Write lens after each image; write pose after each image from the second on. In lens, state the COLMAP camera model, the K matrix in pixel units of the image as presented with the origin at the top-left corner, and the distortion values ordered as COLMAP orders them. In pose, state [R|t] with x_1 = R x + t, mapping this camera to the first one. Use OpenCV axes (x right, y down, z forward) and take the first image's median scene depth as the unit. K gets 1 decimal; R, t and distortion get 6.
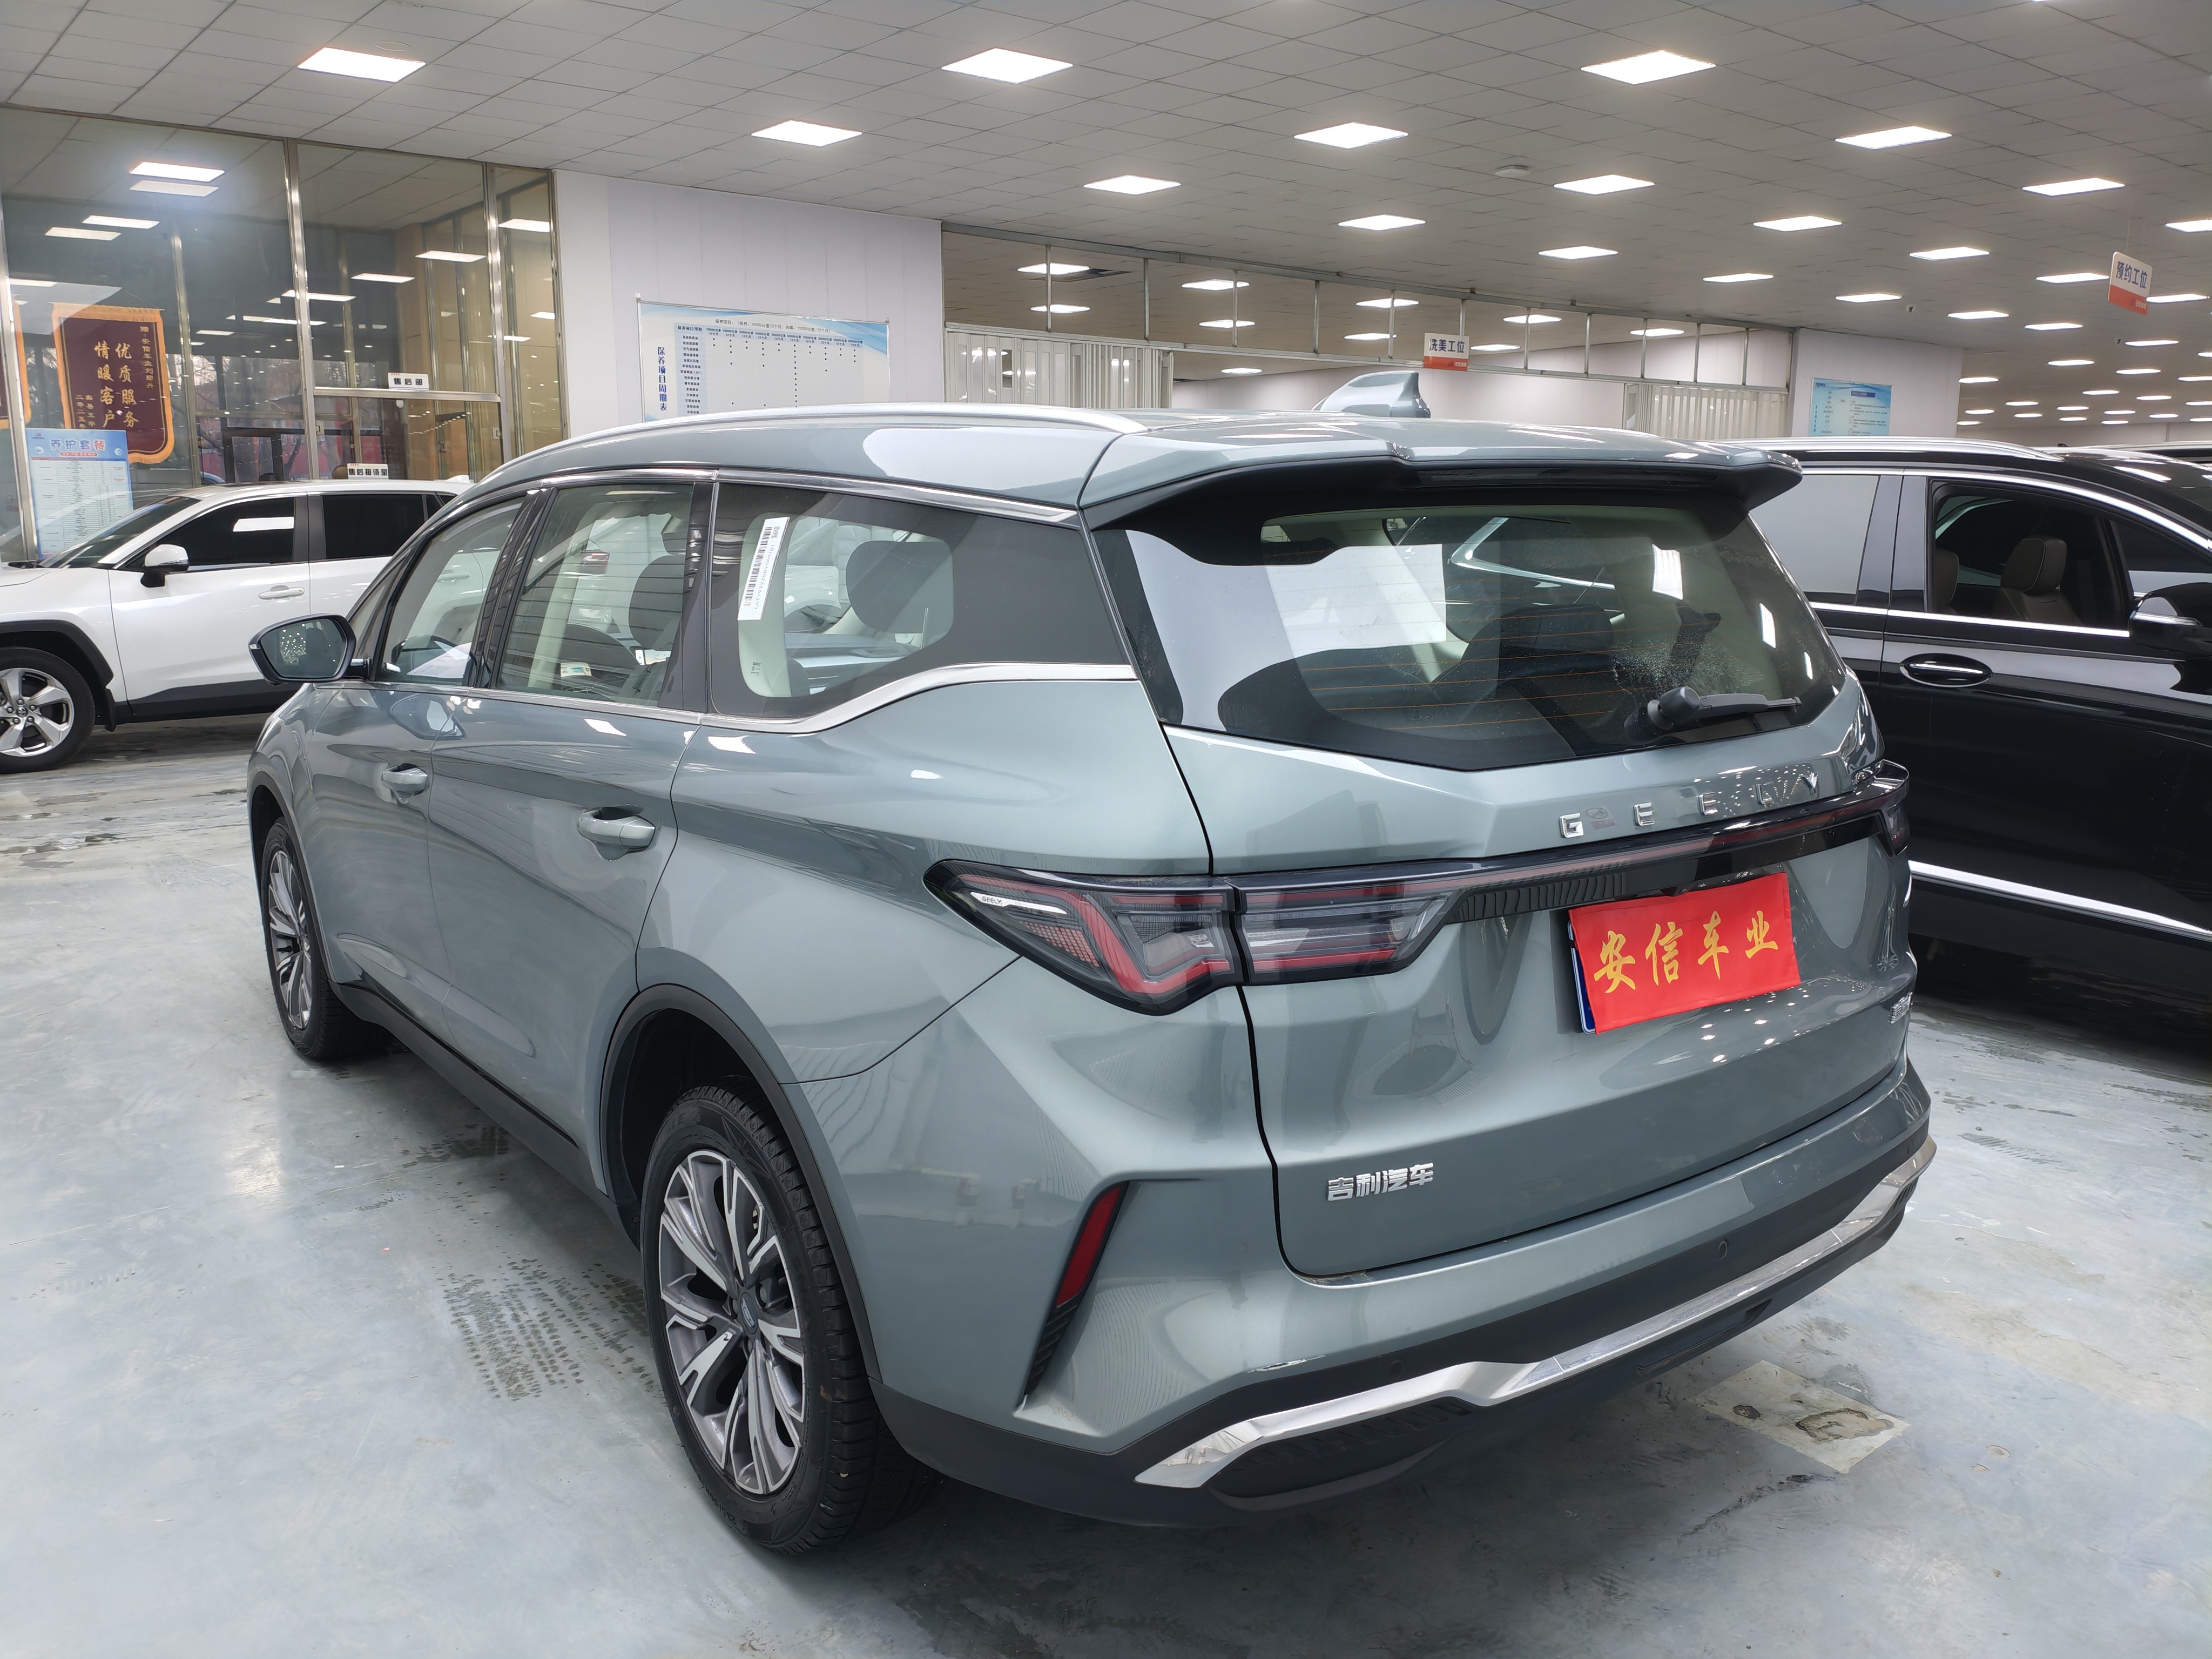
lens RADIAL K [[1752.8, 0, 1109.7], [0, 1752.8, 831.6], [0, 0, 1]] dist [0.052539, -0.056069]
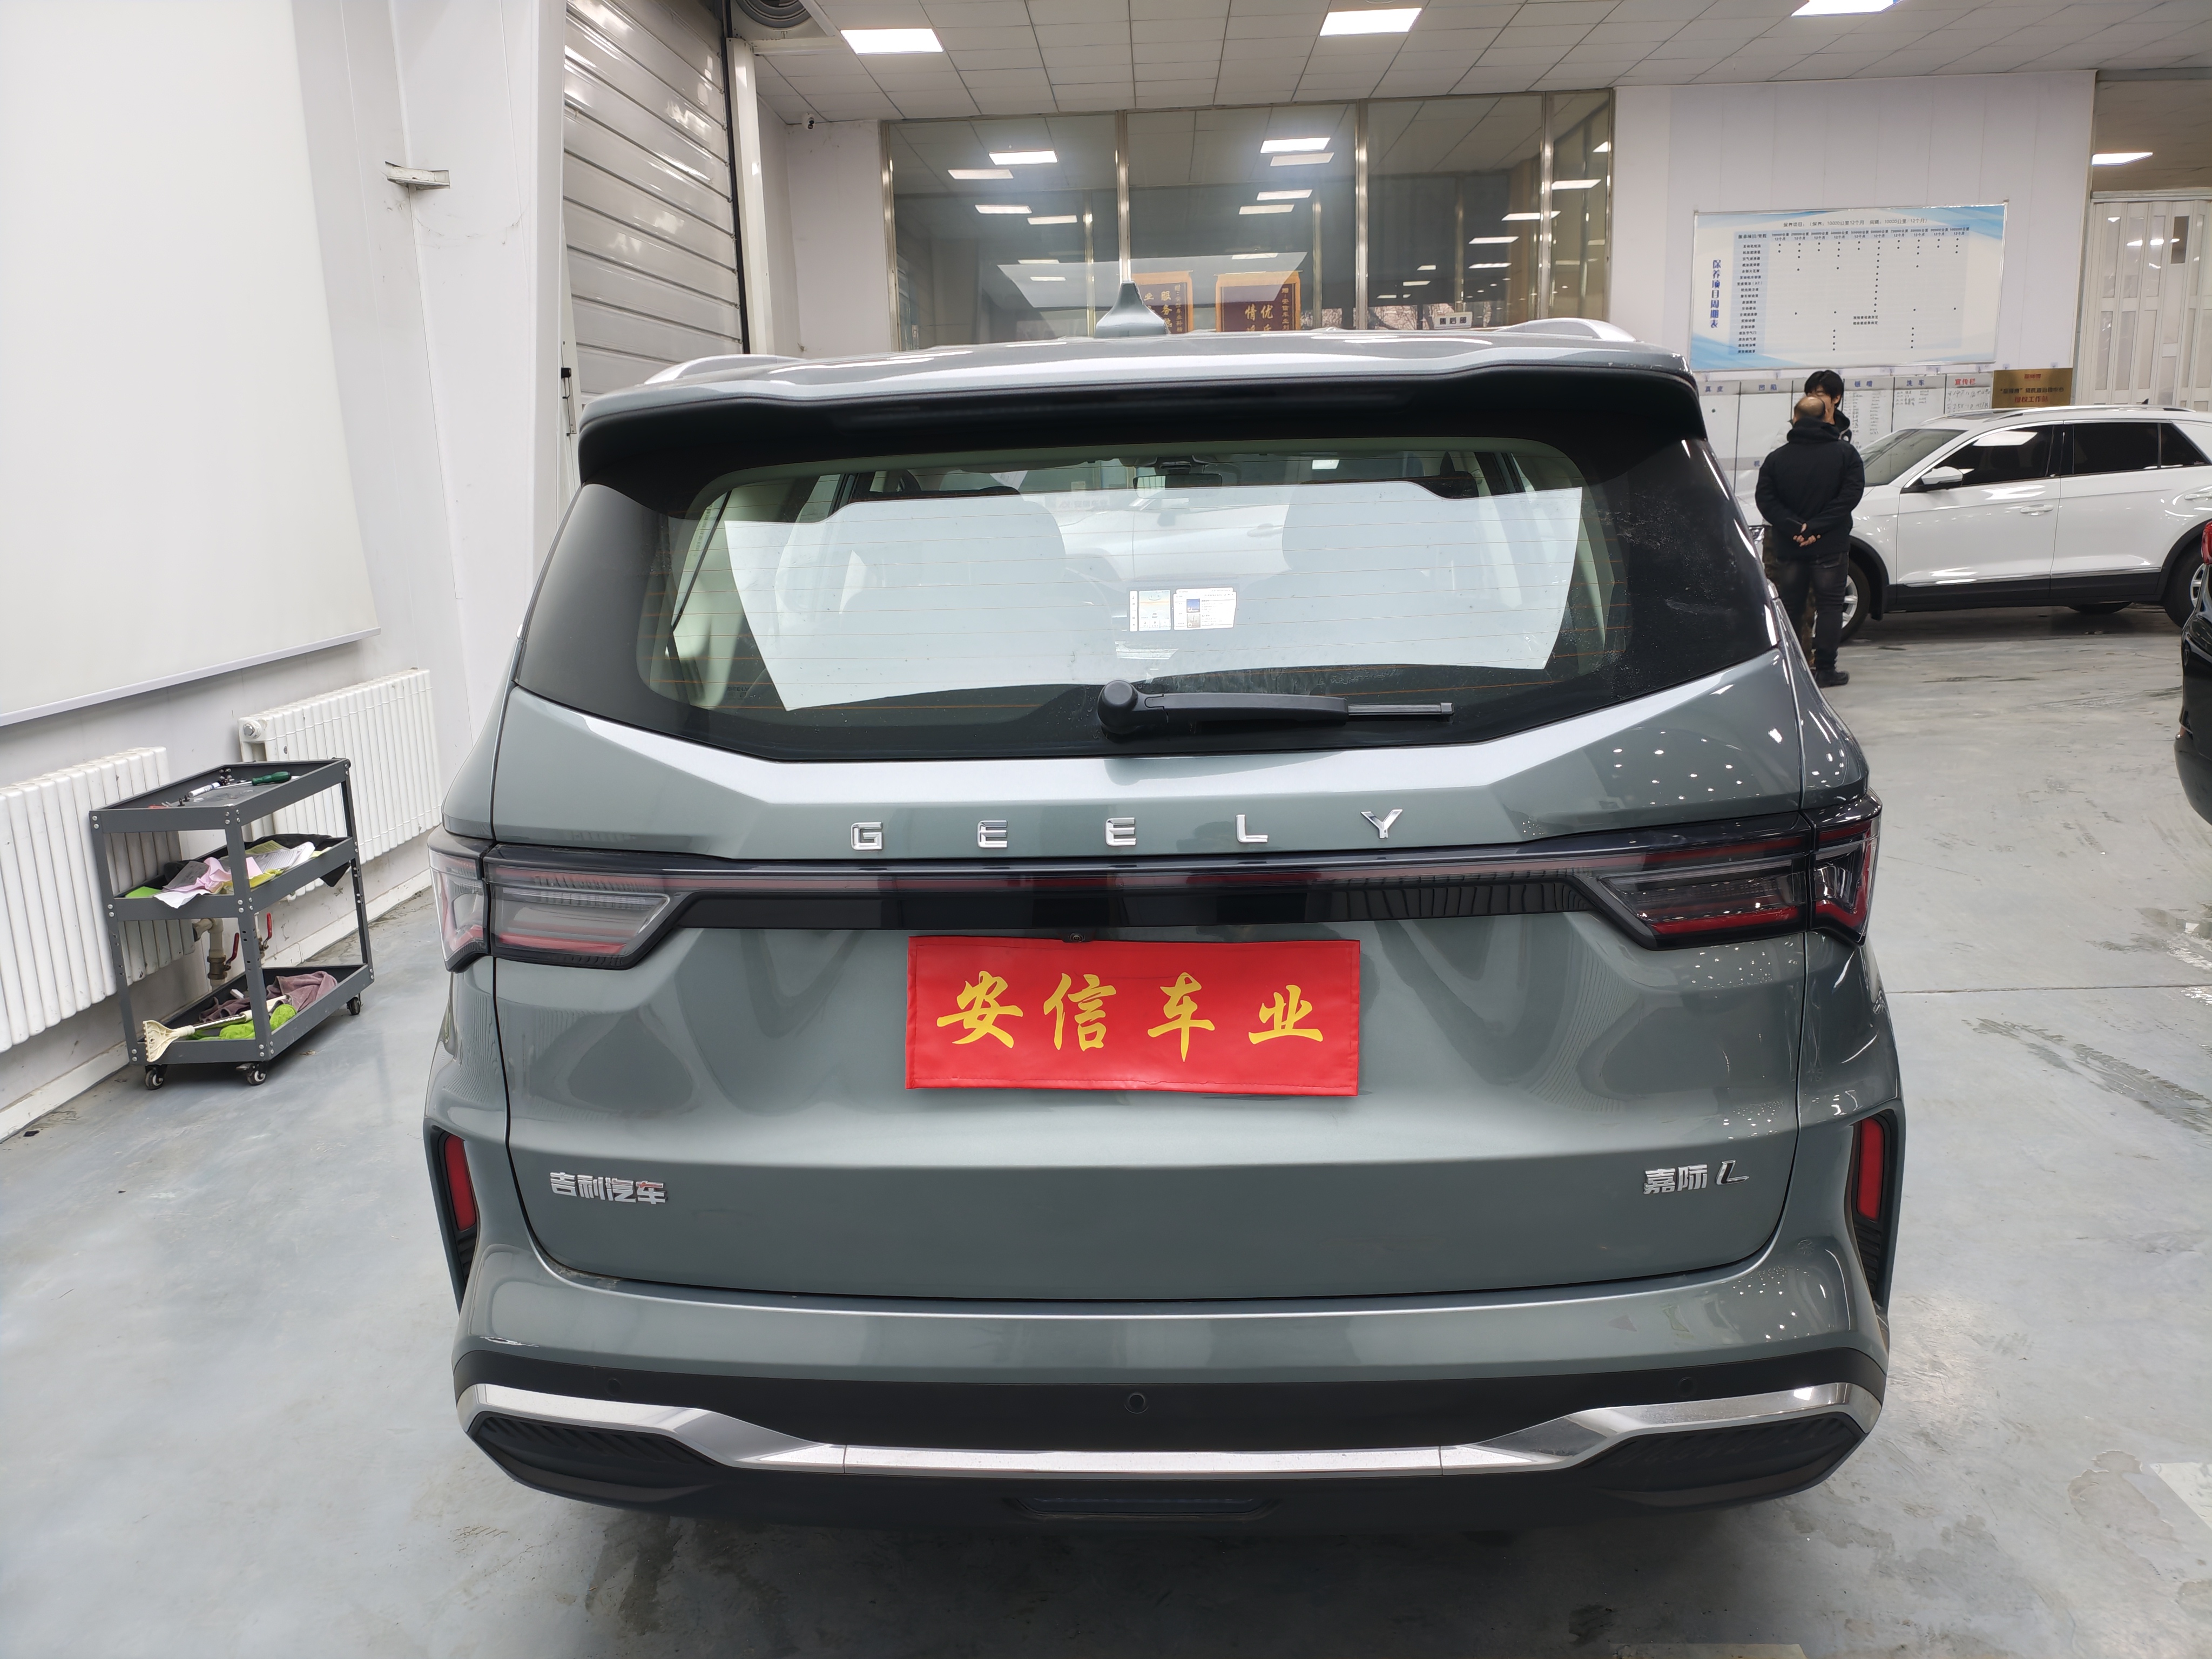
lens RADIAL K [[1752.8, 0, 1109.7], [0, 1752.8, 831.6], [0, 0, 1]] dist [0.052539, -0.056069]
pose [[0.757082, 0.114876, -0.643141, 0.779786], [-0.088132, 0.993379, 0.073690, -0.067518], [0.647348, 0.000892, 0.762194, 0.383435]]
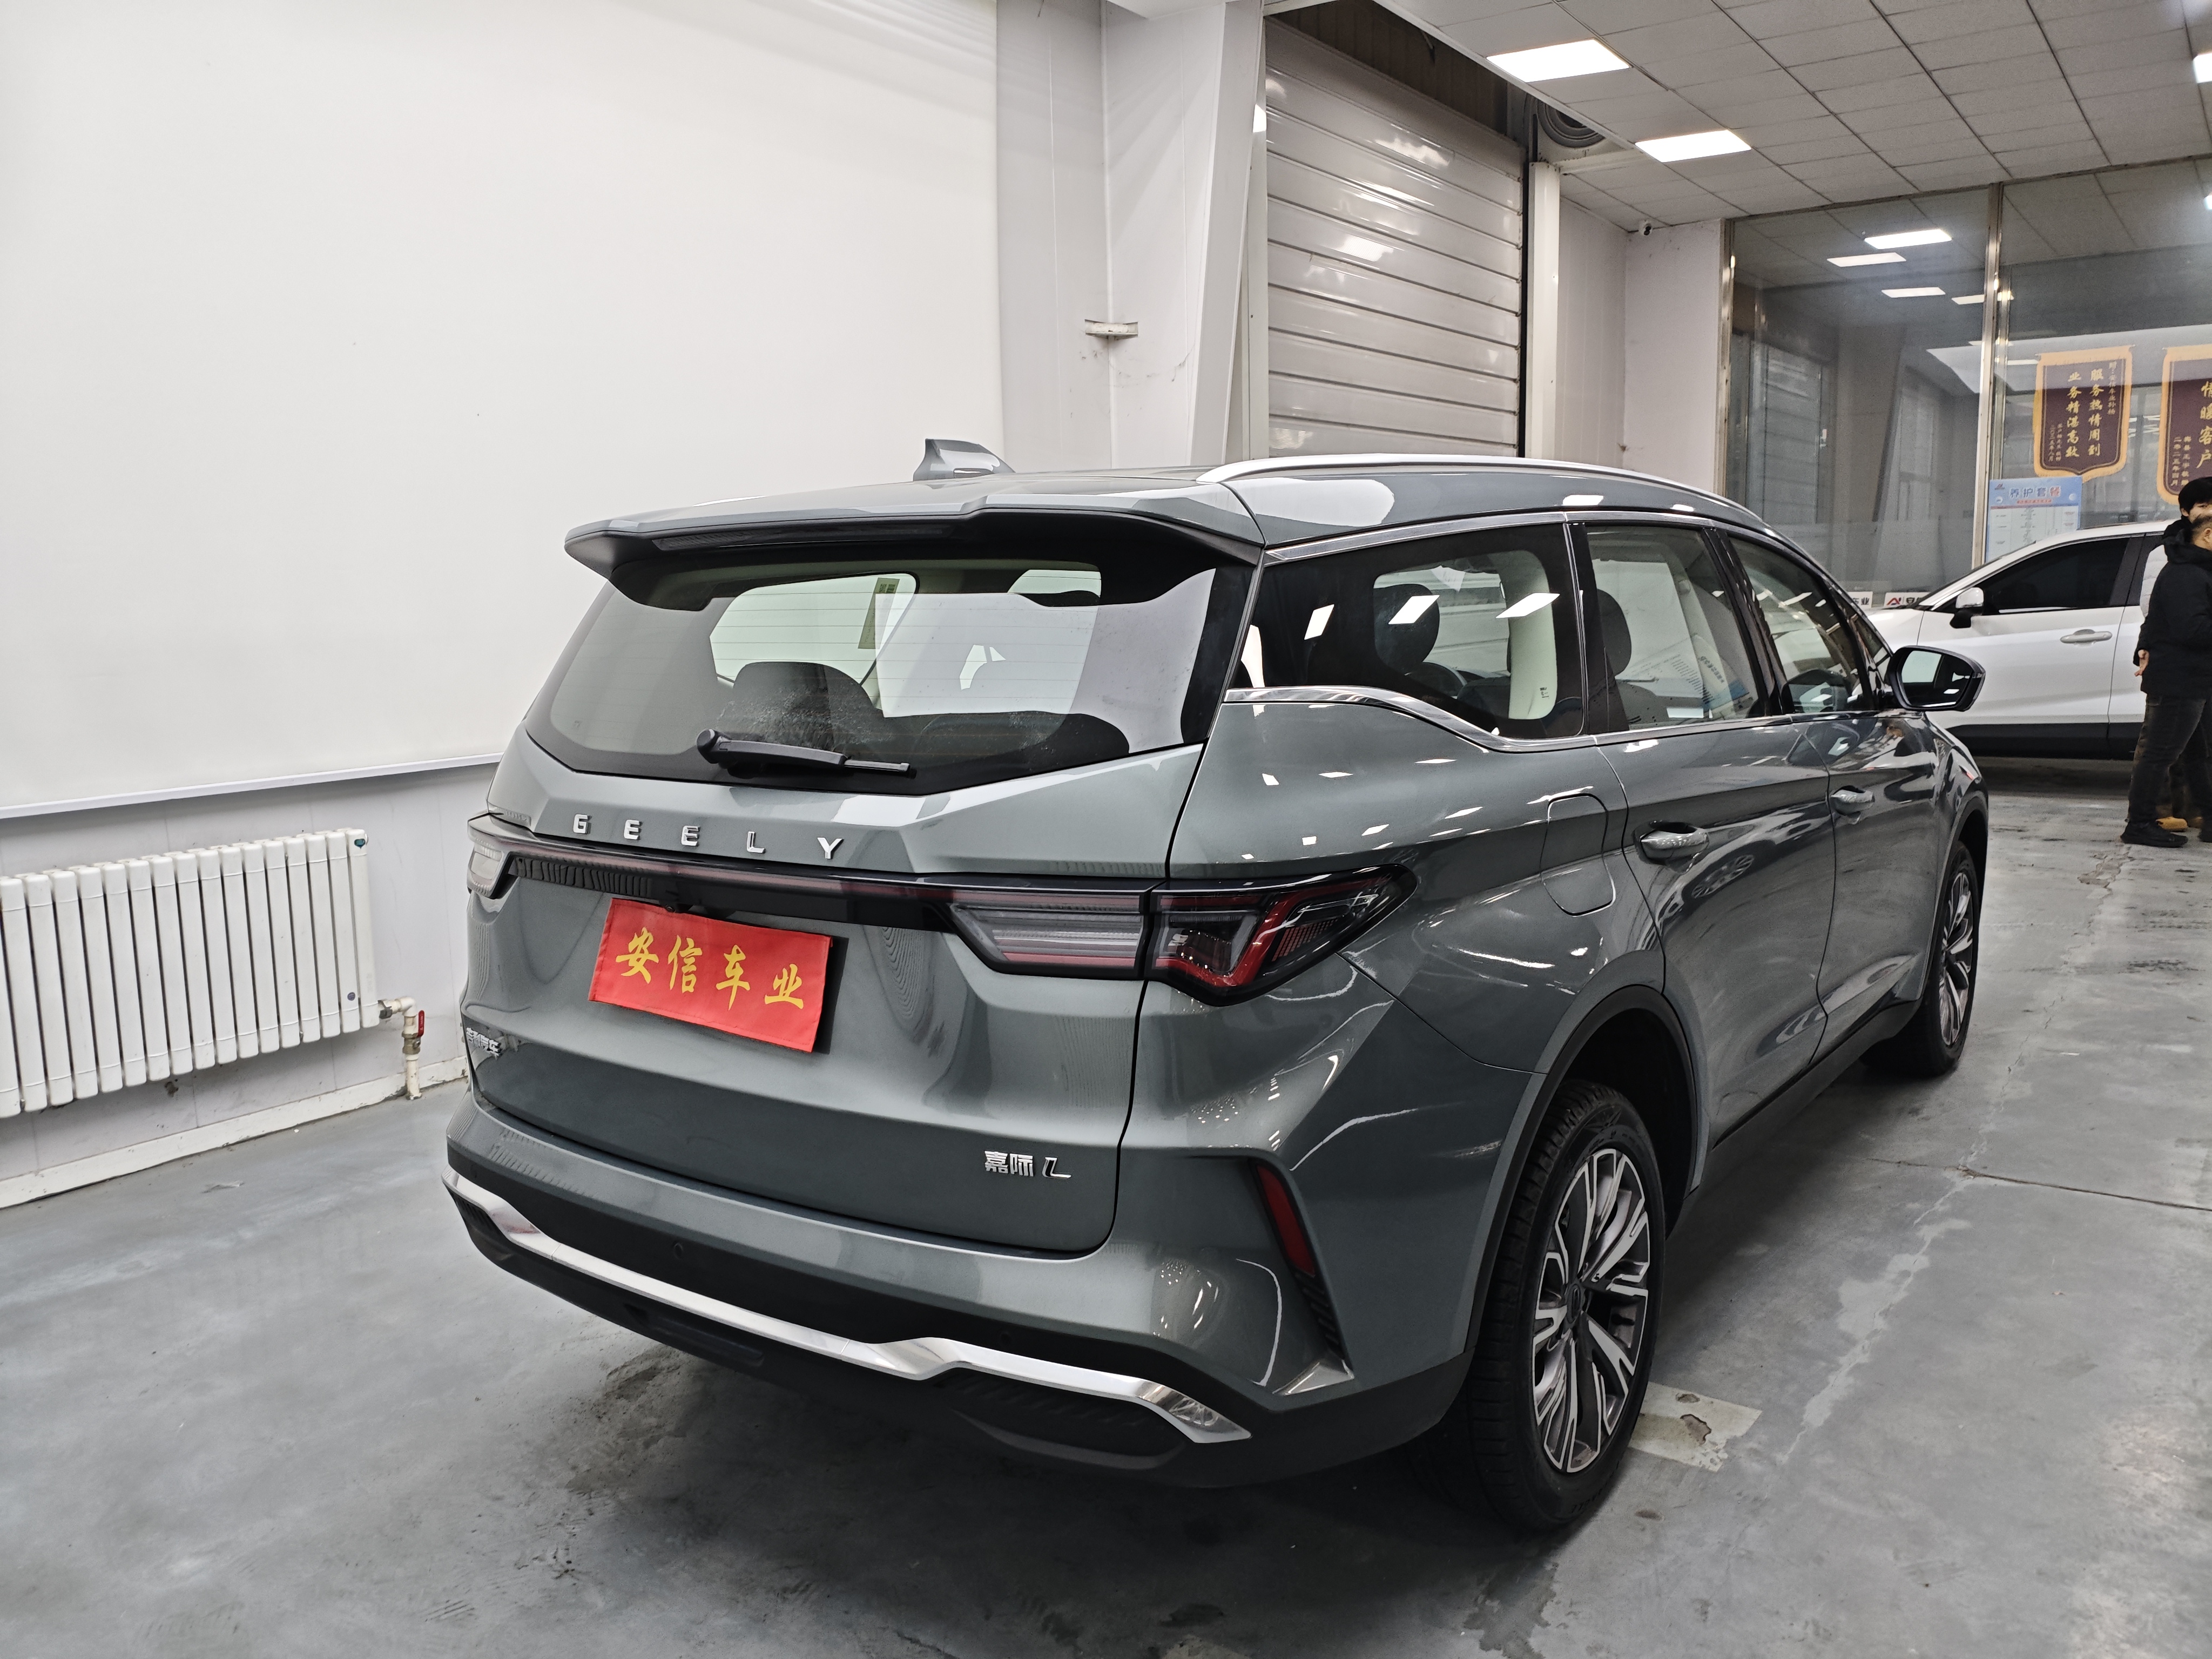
lens RADIAL K [[1790.9, 0, 1069.8], [0, 1790.9, 832.0], [0, 0, 1]] dist [0.042787, -0.062267]
pose [[0.261573, 0.130957, -0.956258, 1.371286], [-0.154806, 0.983618, 0.092359, -0.147027], [0.952688, 0.123875, 0.277561, 0.857488]]
